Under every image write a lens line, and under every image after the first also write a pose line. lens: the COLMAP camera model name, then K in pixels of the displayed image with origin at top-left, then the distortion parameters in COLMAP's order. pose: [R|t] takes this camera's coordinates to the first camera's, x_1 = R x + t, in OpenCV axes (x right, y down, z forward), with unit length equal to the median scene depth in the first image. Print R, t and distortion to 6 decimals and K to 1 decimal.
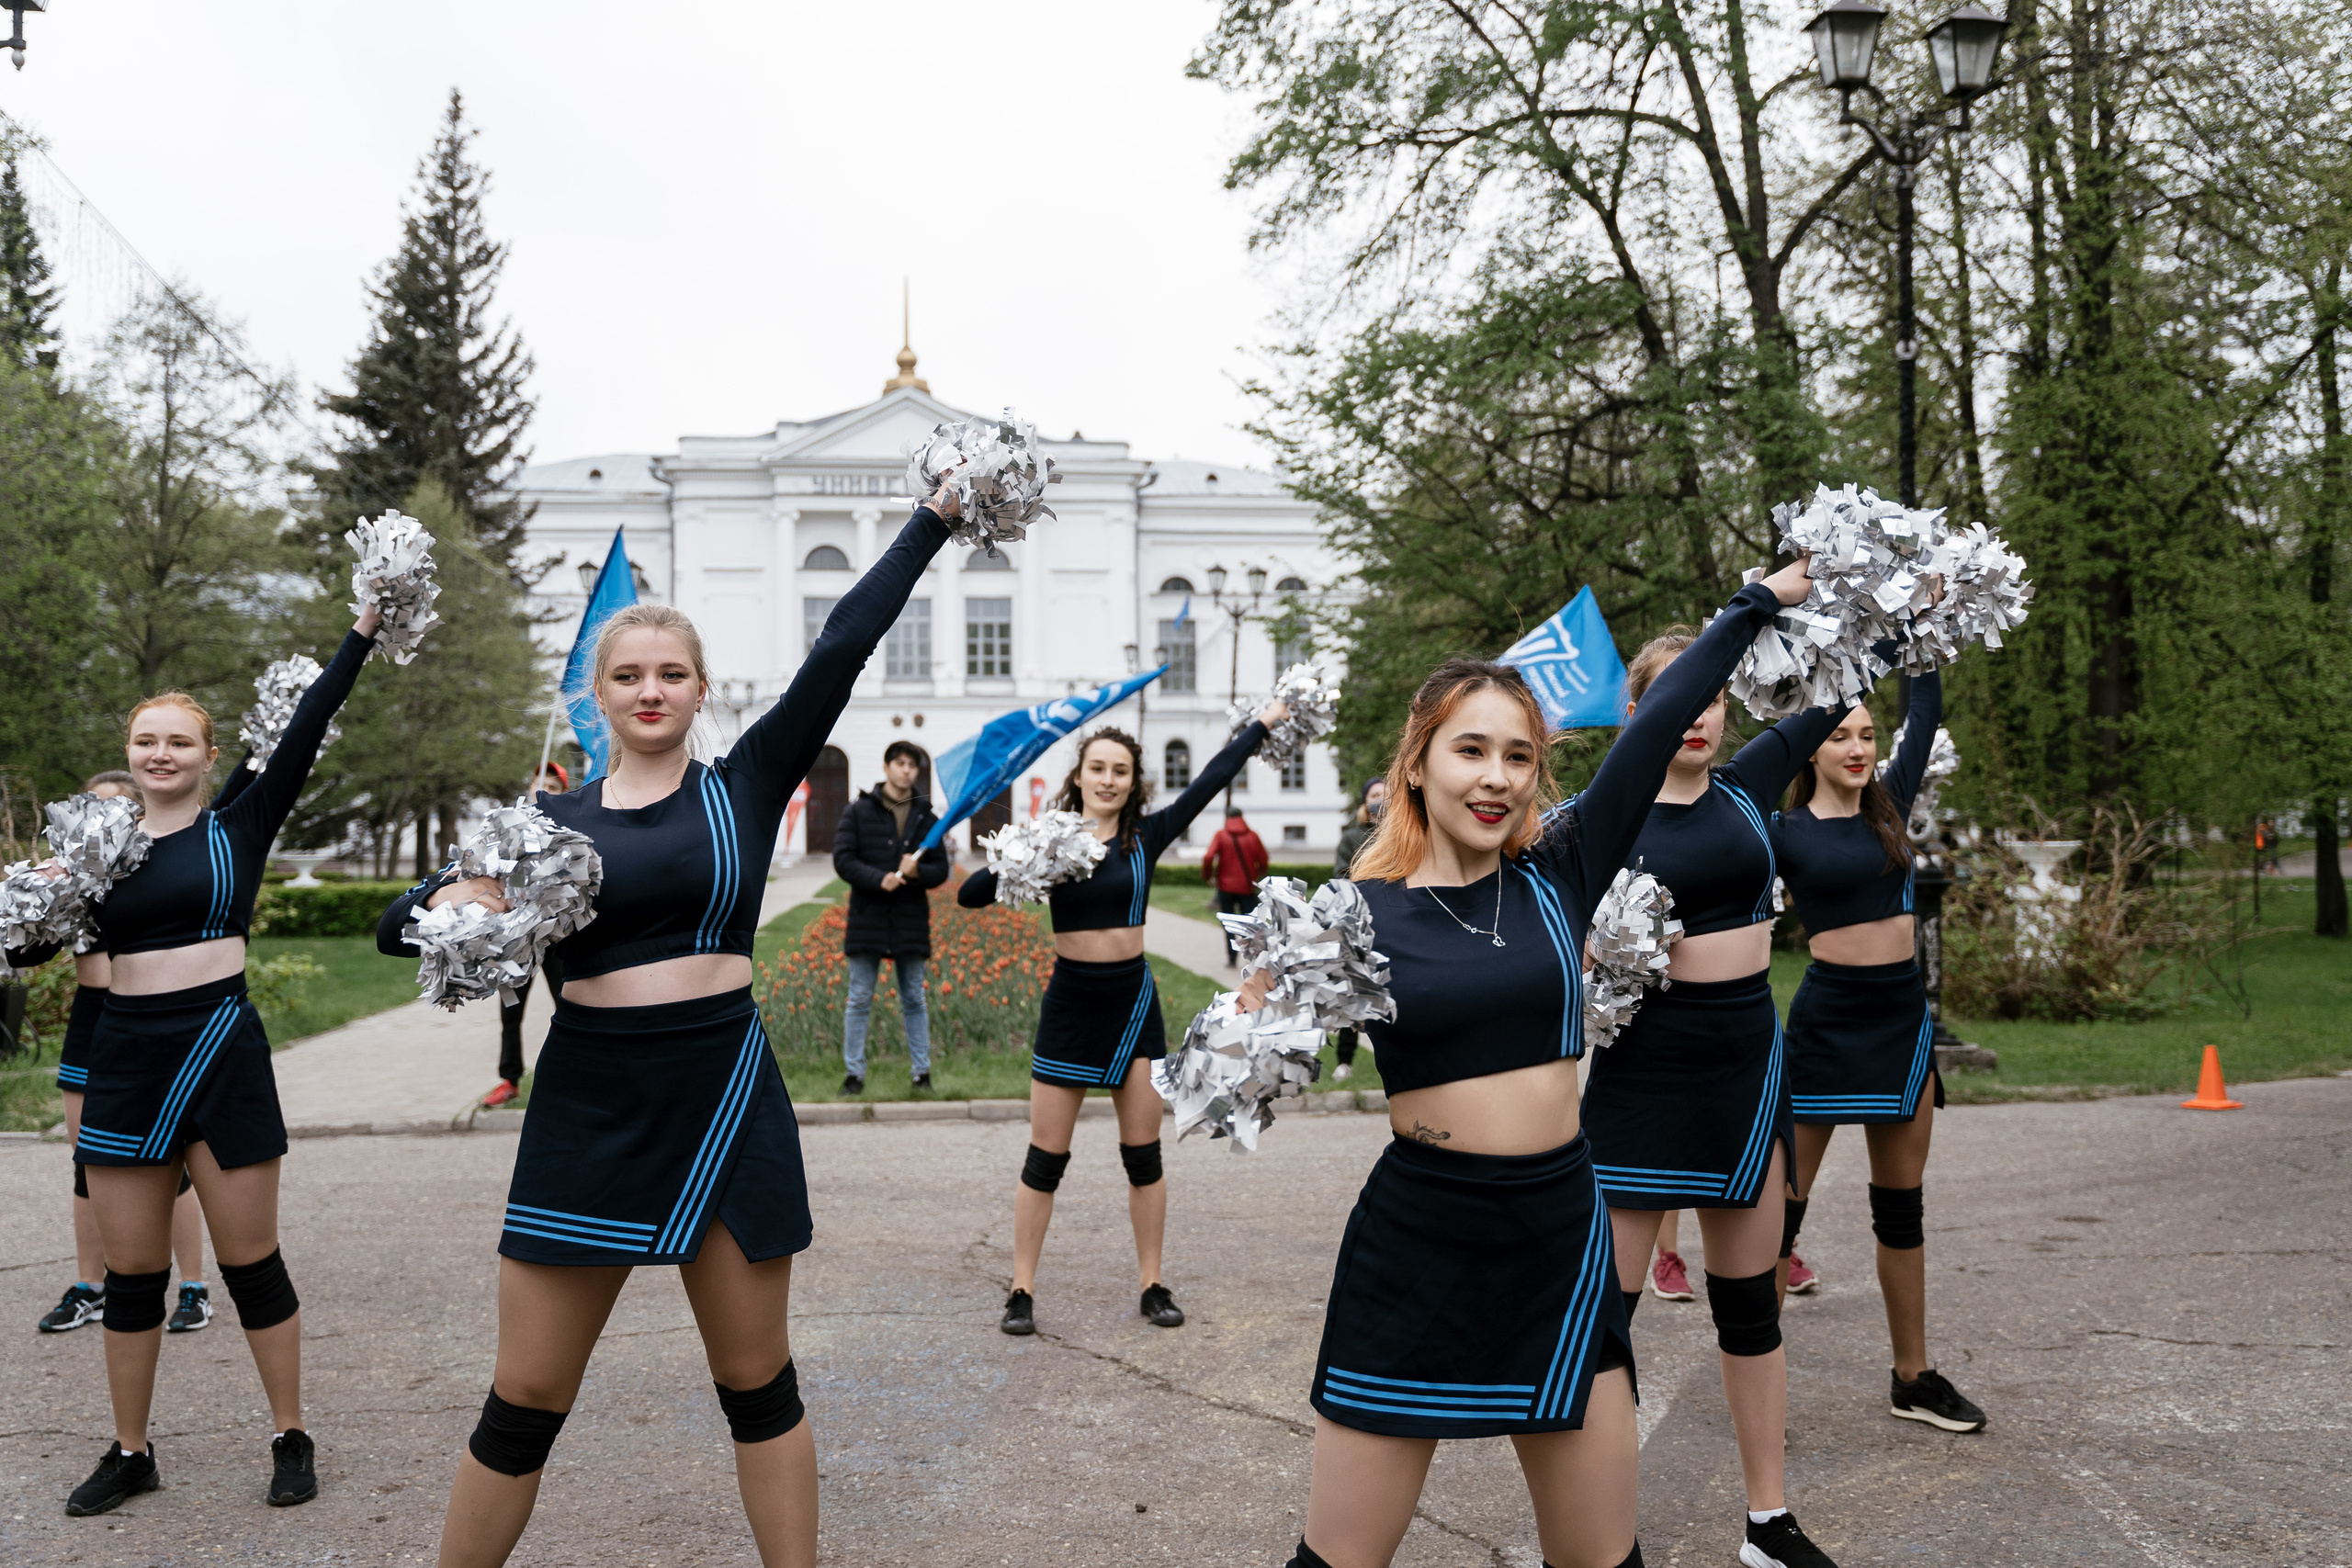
lens RADIAL K [[2276.5, 0, 1219.1], [0, 2276.5, 759.0], [0, 0, 1]] dist [-0.028258, 0.000000]
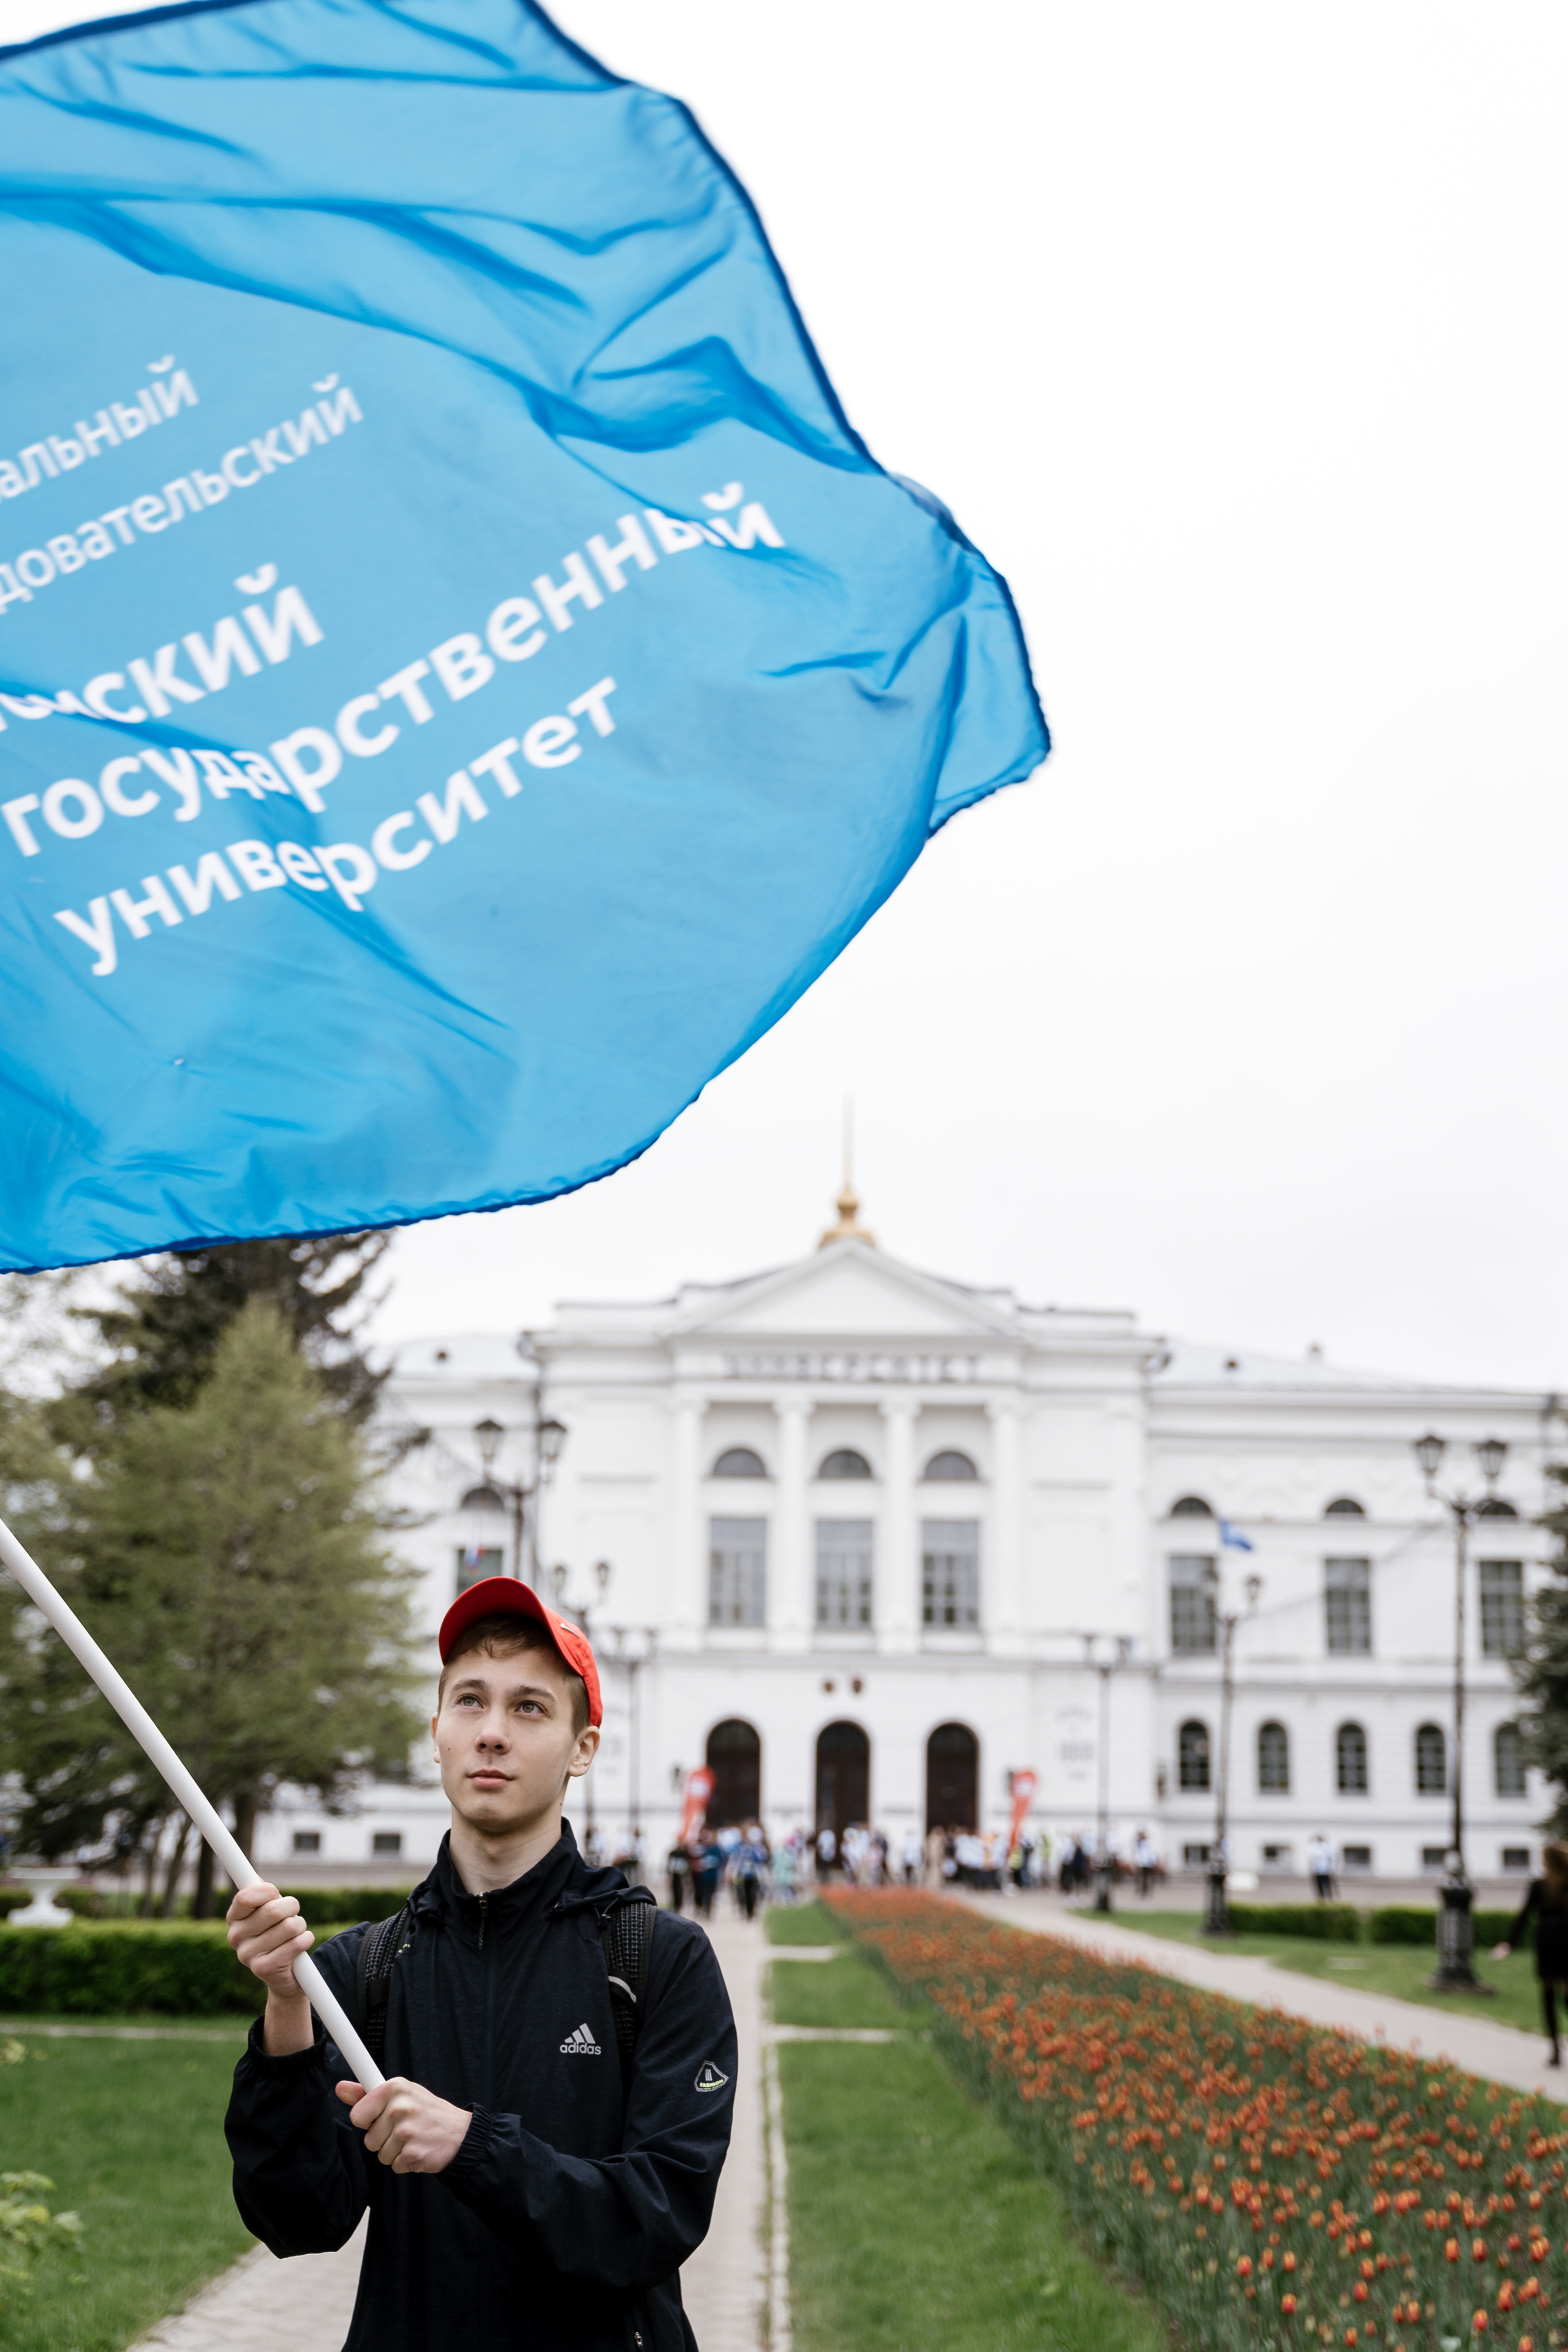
lens RADIAL K [[2702.9, 0, 763.8], [0, 2702.9, 1042.0], [0, 0, 1]] dist [0.007786, 0.000000]
pose [[0.991095, -0.015217, -0.132286, -0.069663], [-0.018749, 0.967605, -0.251773, 0.003592], [0.131832, 0.252011, 0.958703, 0.168115]]
